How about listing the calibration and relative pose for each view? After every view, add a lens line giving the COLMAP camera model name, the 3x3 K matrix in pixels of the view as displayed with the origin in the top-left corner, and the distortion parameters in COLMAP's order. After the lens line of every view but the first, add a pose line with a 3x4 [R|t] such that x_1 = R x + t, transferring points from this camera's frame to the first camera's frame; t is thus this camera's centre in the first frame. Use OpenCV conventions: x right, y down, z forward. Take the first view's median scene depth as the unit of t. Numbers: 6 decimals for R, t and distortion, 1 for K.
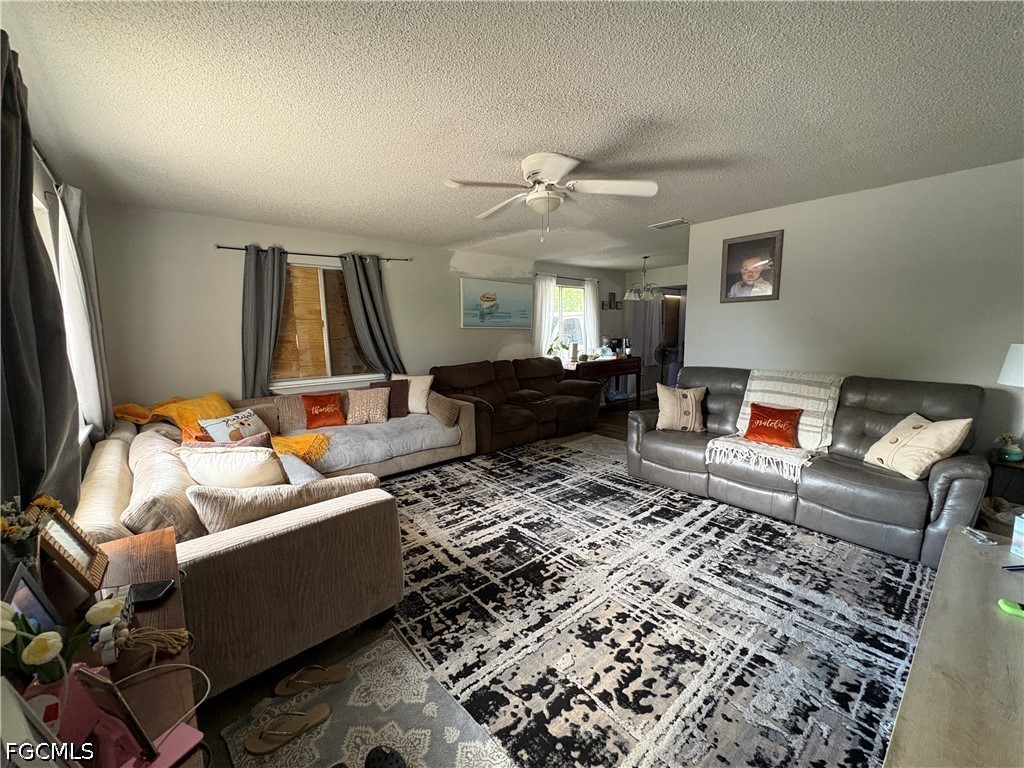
lens RADIAL K [[414.3, 0, 512.0], [0, 414.3, 384.0], [0, 0, 1]] dist [0.000478, 0.000033]
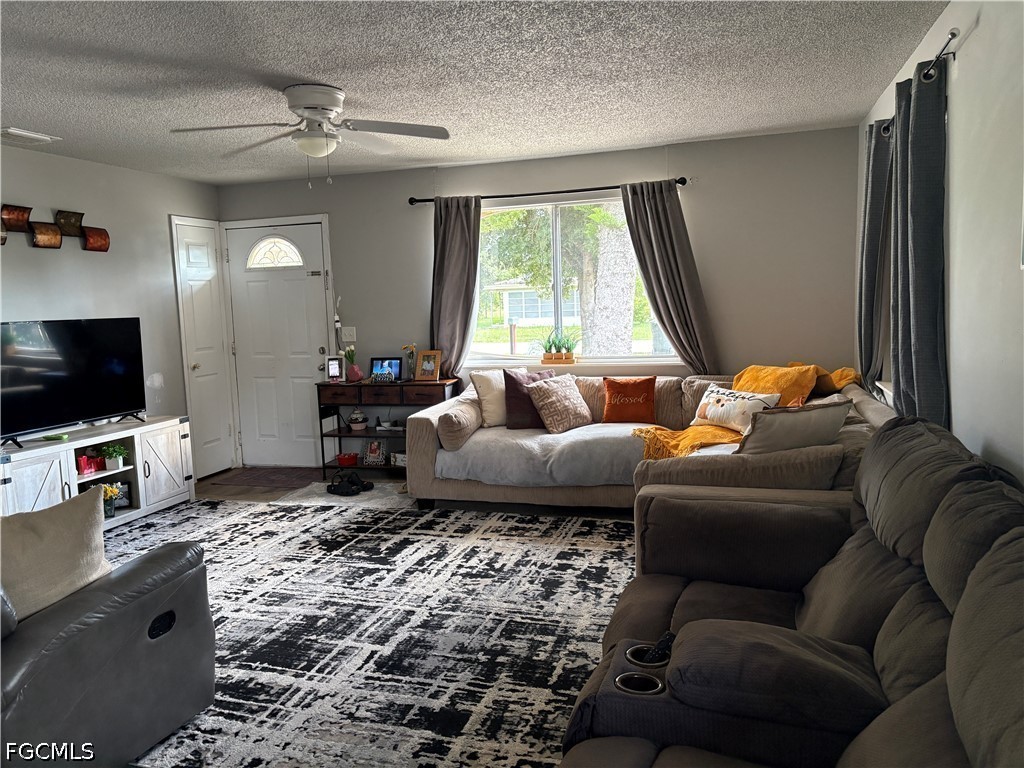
lens RADIAL K [[752.0, 0, 512.0], [0, 752.0, 384.0], [0, 0, 1]] dist [0.008068, 0.001626]
pose [[-0.835458, 0.115101, -0.537365, 0.496608], [-0.021997, 0.970033, 0.241976, -0.297316], [0.549113, 0.213981, -0.807890, 2.090133]]
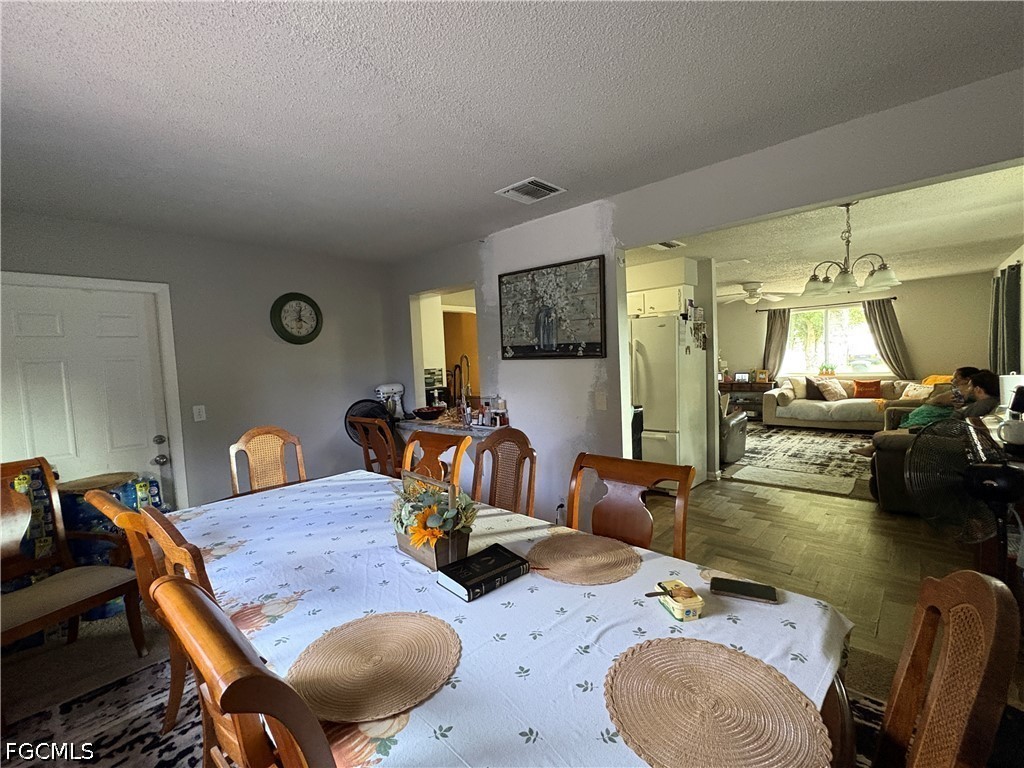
lens RADIAL K [[448.9, 0, 512.0], [0, 448.9, 384.0], [0, 0, 1]] dist [-0.001707, -0.000731]
pose [[-0.989346, 0.077684, -0.123127, 1.581227], [0.051701, 0.978087, 0.201674, -0.483104], [0.136095, 0.193159, -0.971683, 2.980991]]
